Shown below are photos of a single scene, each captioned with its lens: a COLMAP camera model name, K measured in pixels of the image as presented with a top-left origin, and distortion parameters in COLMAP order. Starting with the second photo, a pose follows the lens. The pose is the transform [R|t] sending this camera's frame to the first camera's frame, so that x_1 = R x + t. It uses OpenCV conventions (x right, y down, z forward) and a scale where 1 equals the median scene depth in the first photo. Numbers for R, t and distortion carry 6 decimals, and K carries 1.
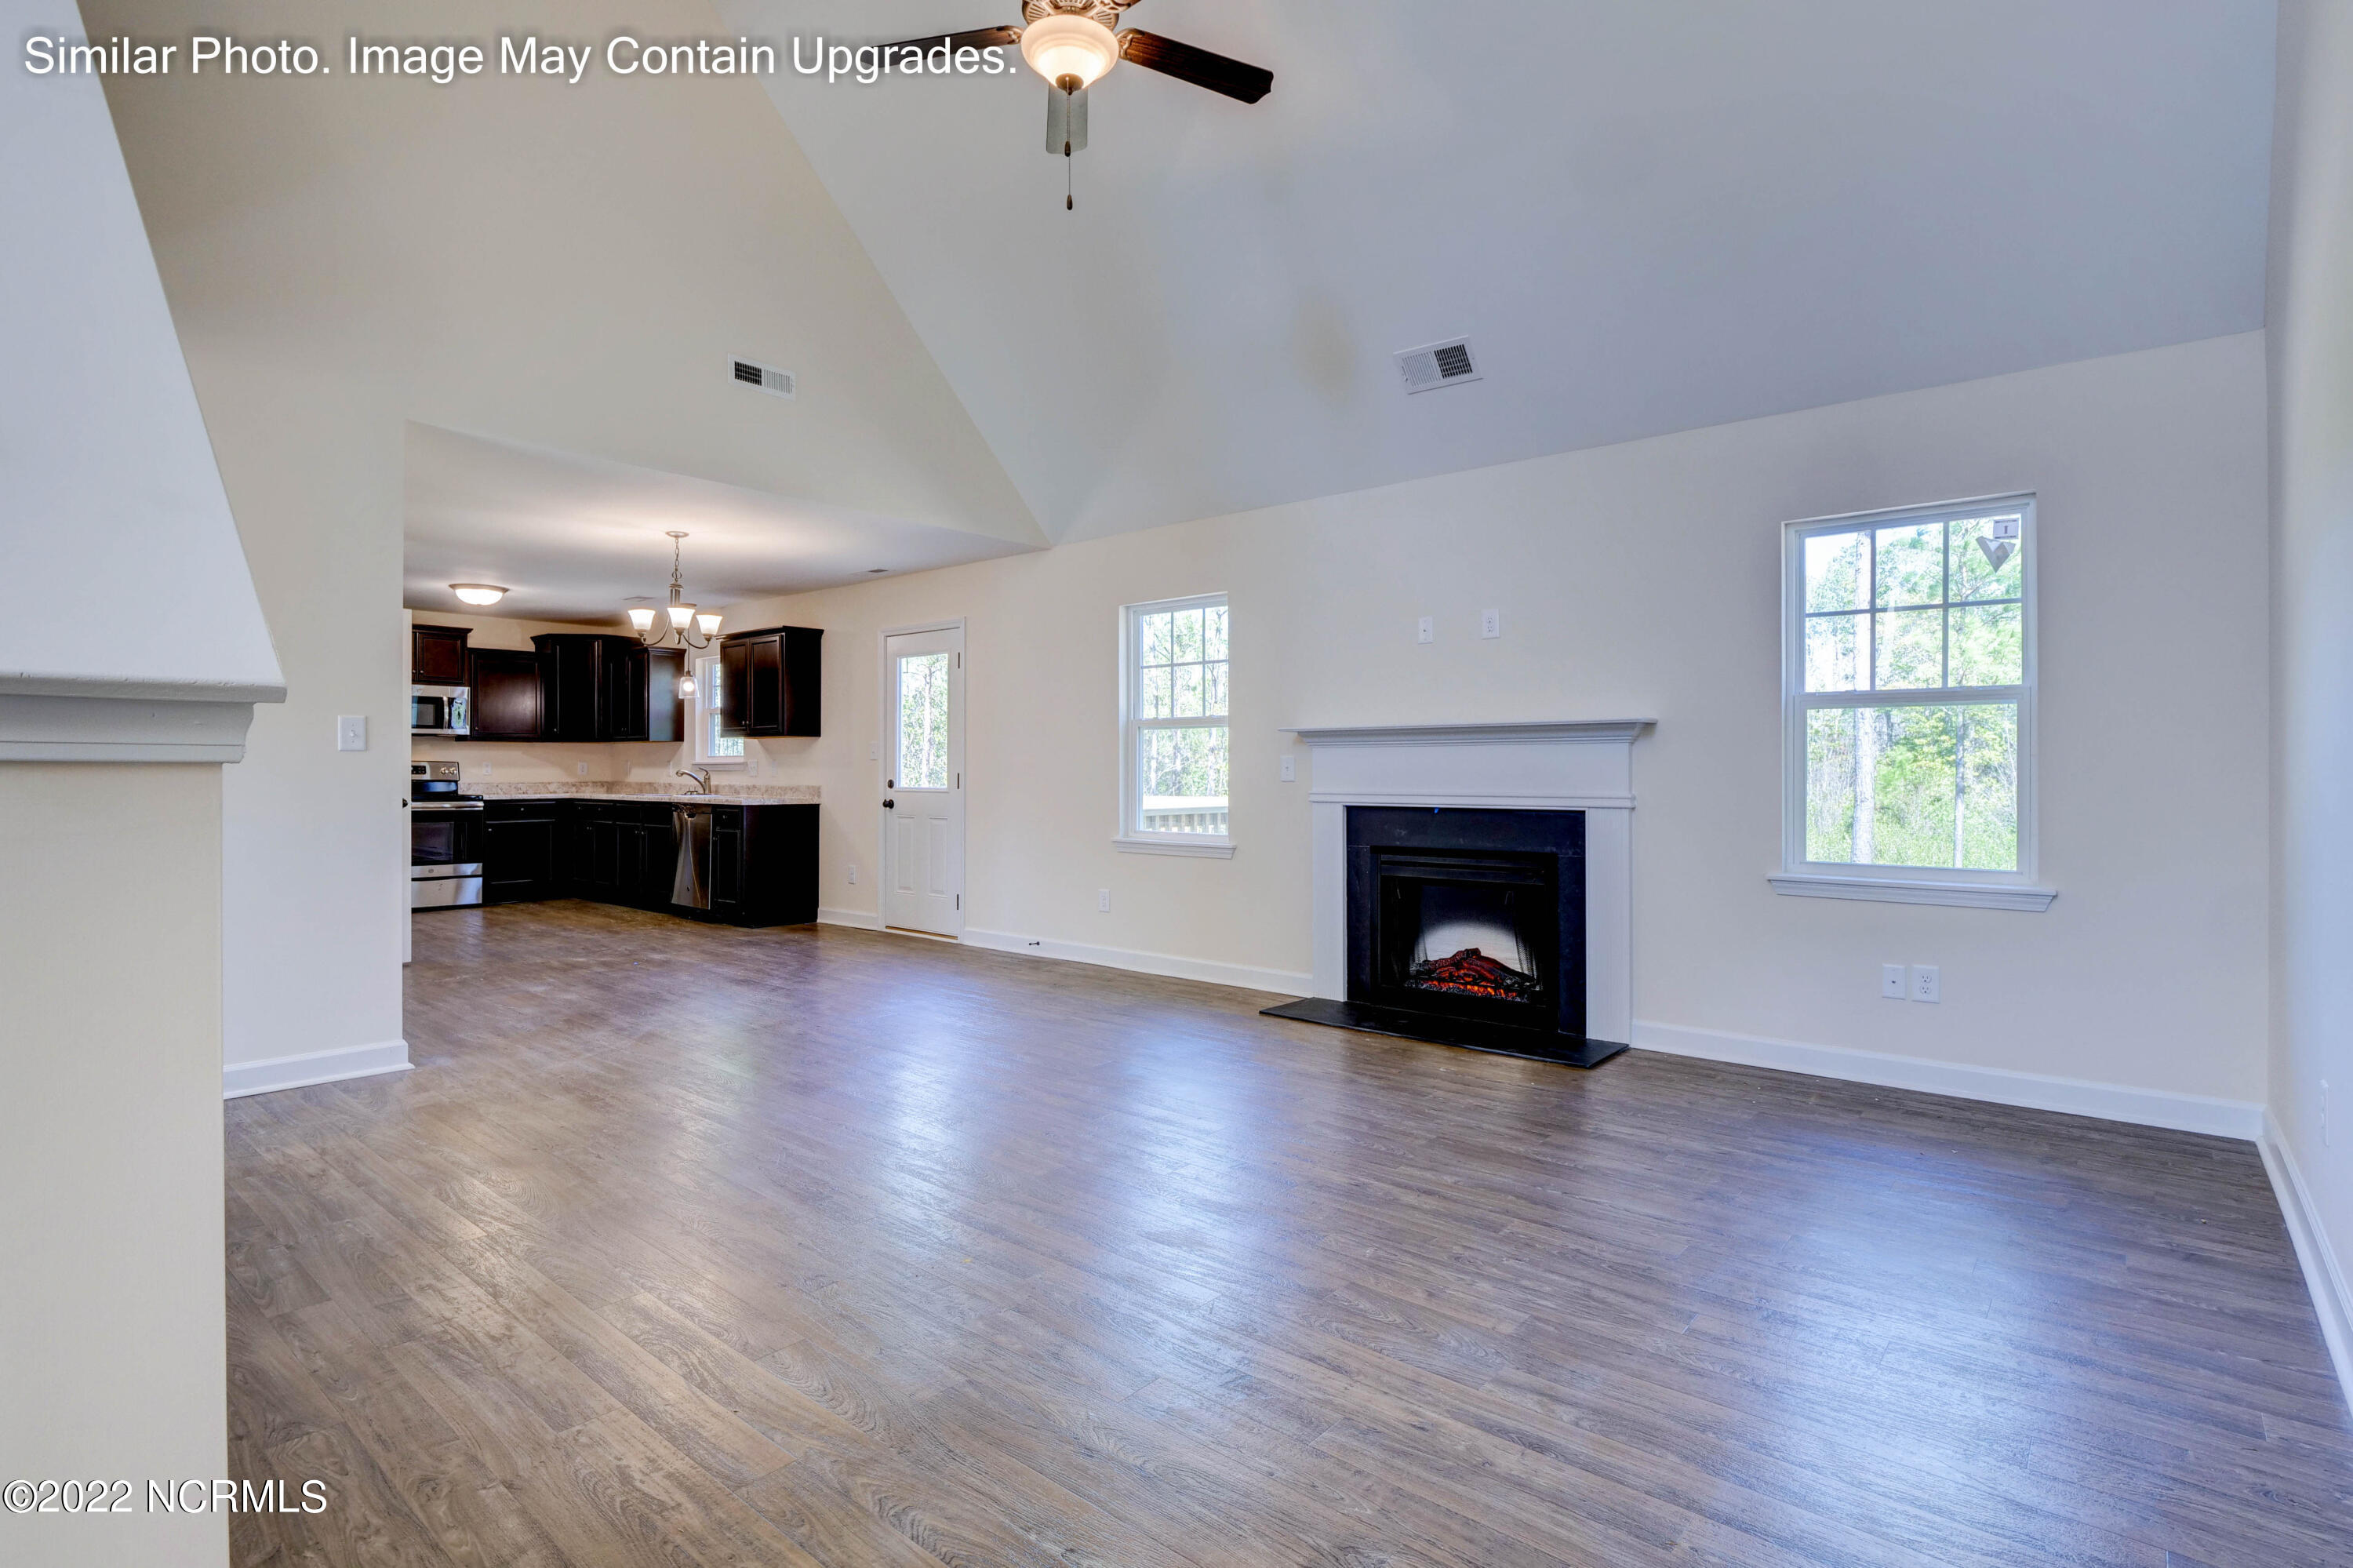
lens RADIAL K [[1141.0, 0, 1173.8], [0, 1141.0, 768.7], [0, 0, 1]] dist [-0.004334, -0.001234]
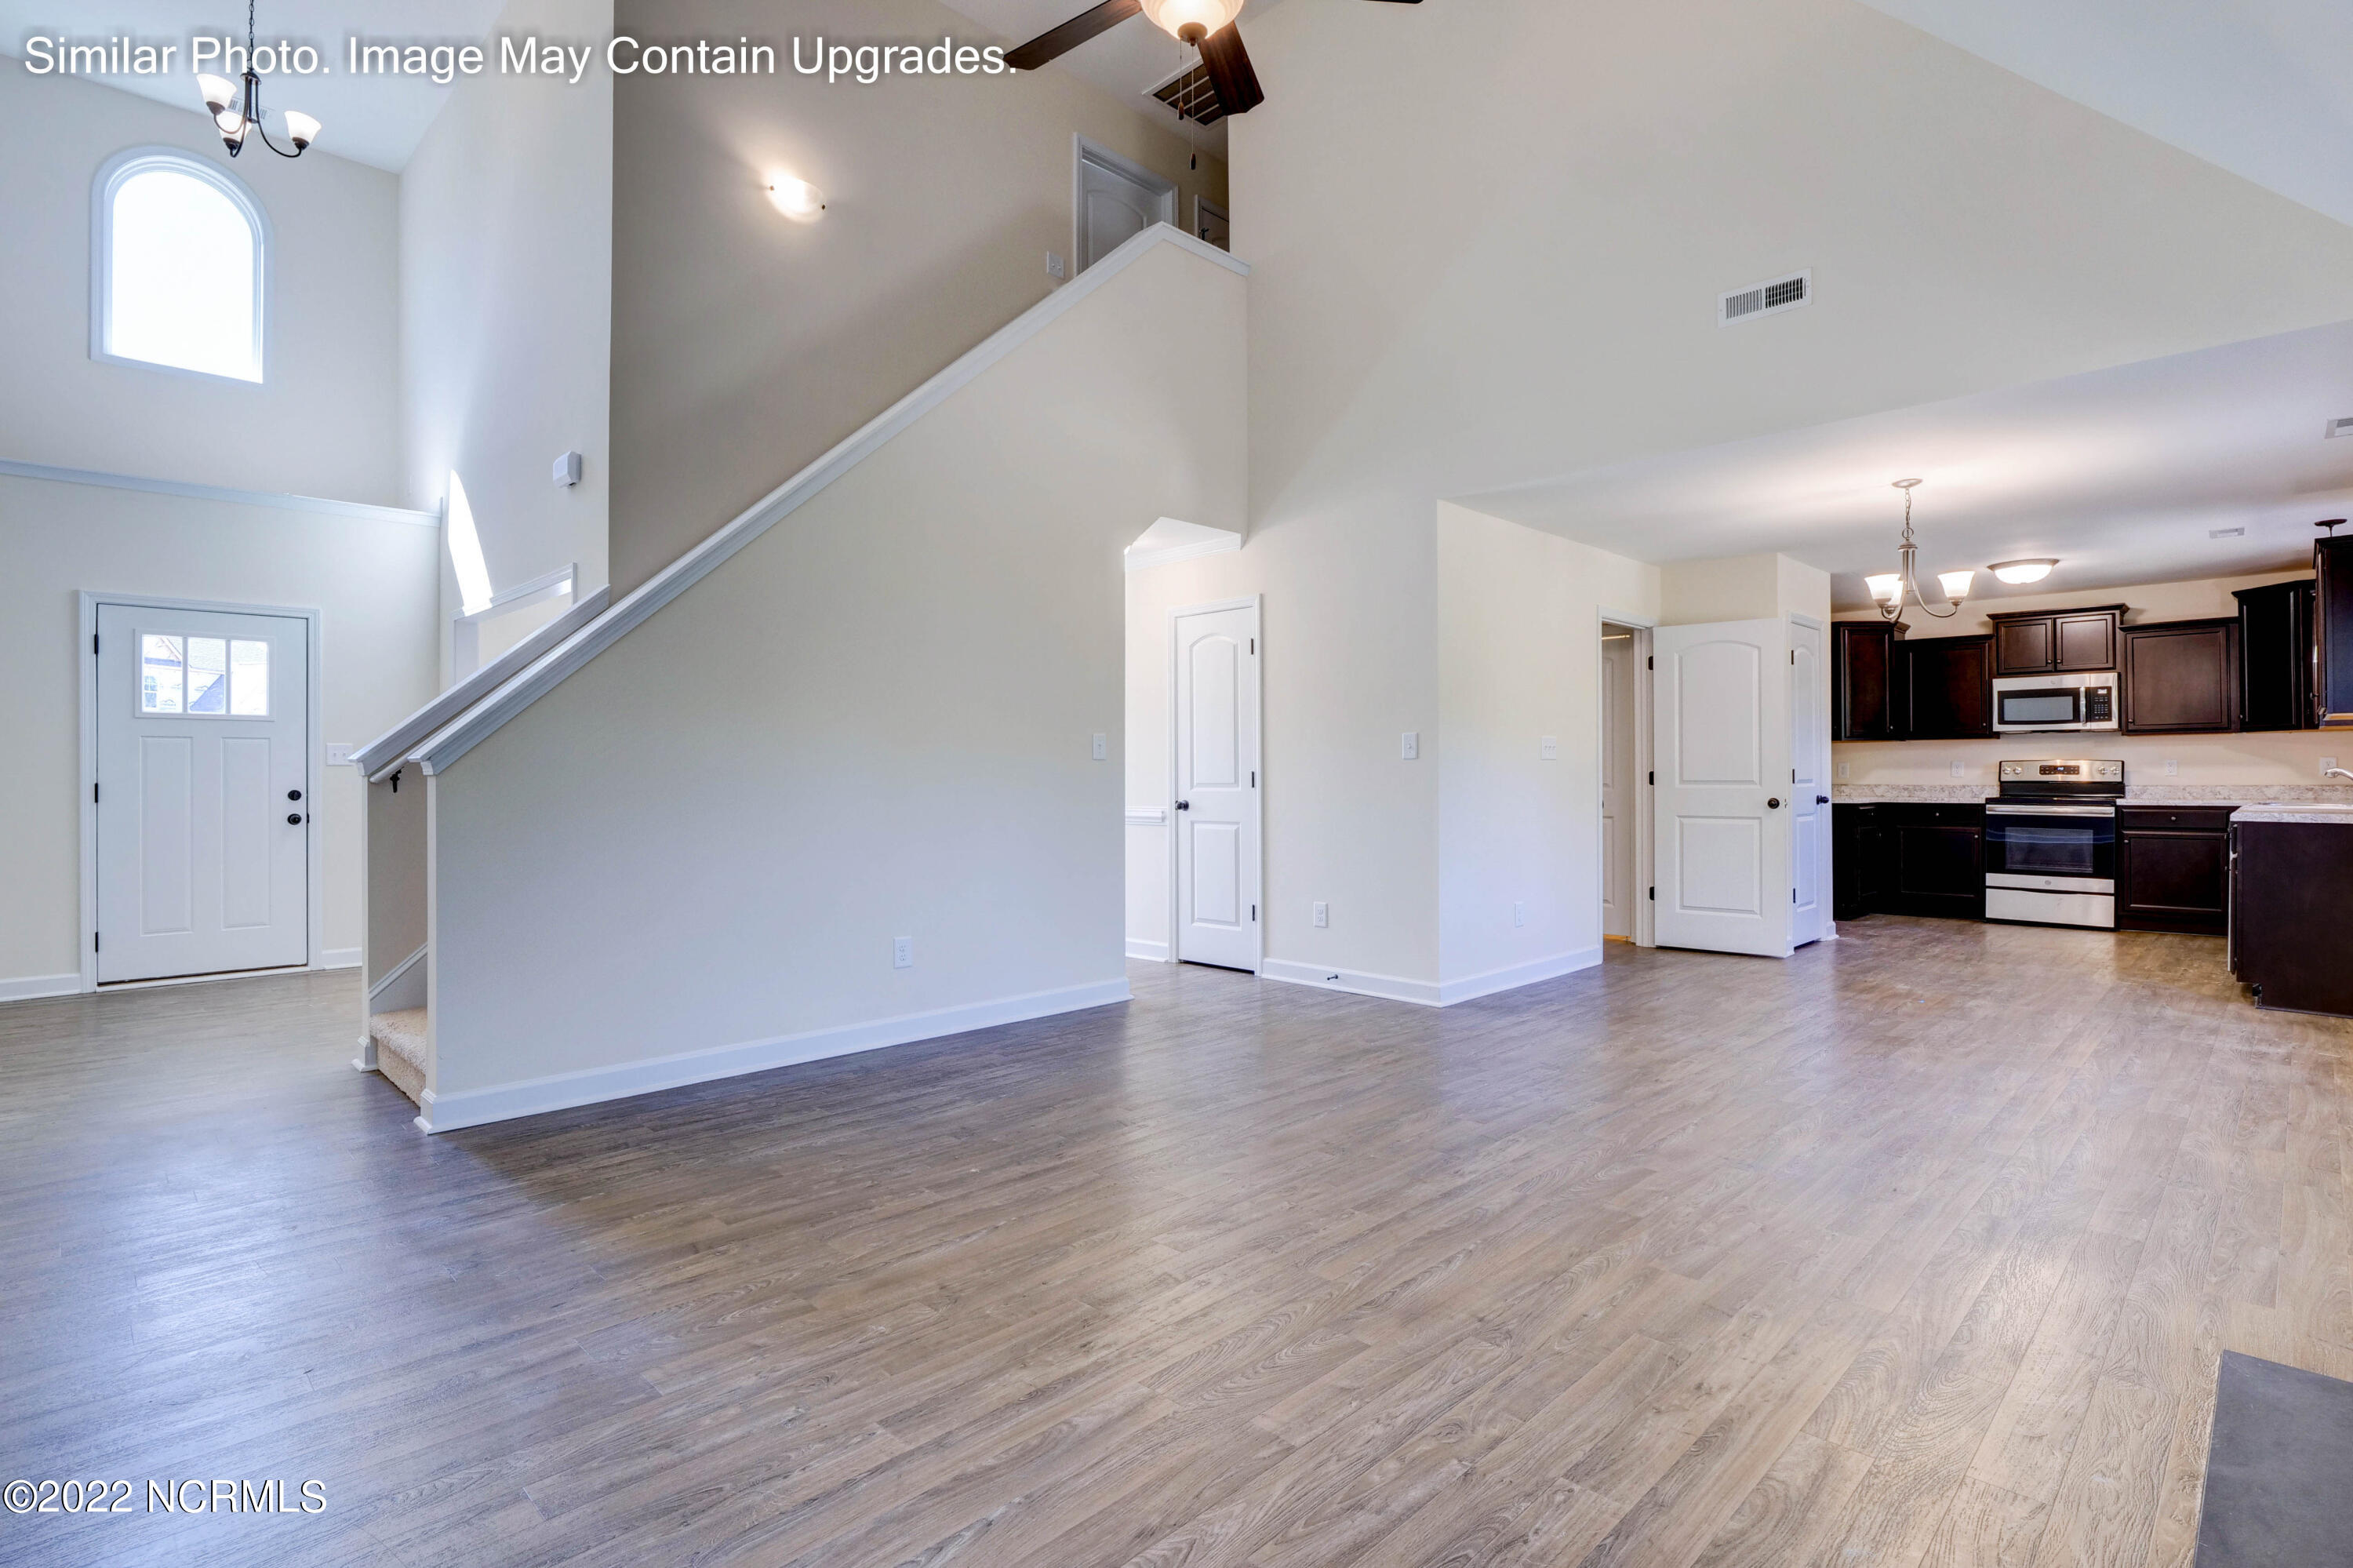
lens RADIAL K [[1150.2, 0, 1174.7], [0, 1150.2, 766.7], [0, 0, 1]] dist [0.001972, 0.000581]
pose [[-0.089250, -0.009073, -0.995968, 0.944002], [0.009784, 0.999902, -0.009986, 0.001029], [0.995961, -0.010636, -0.089153, 1.189360]]
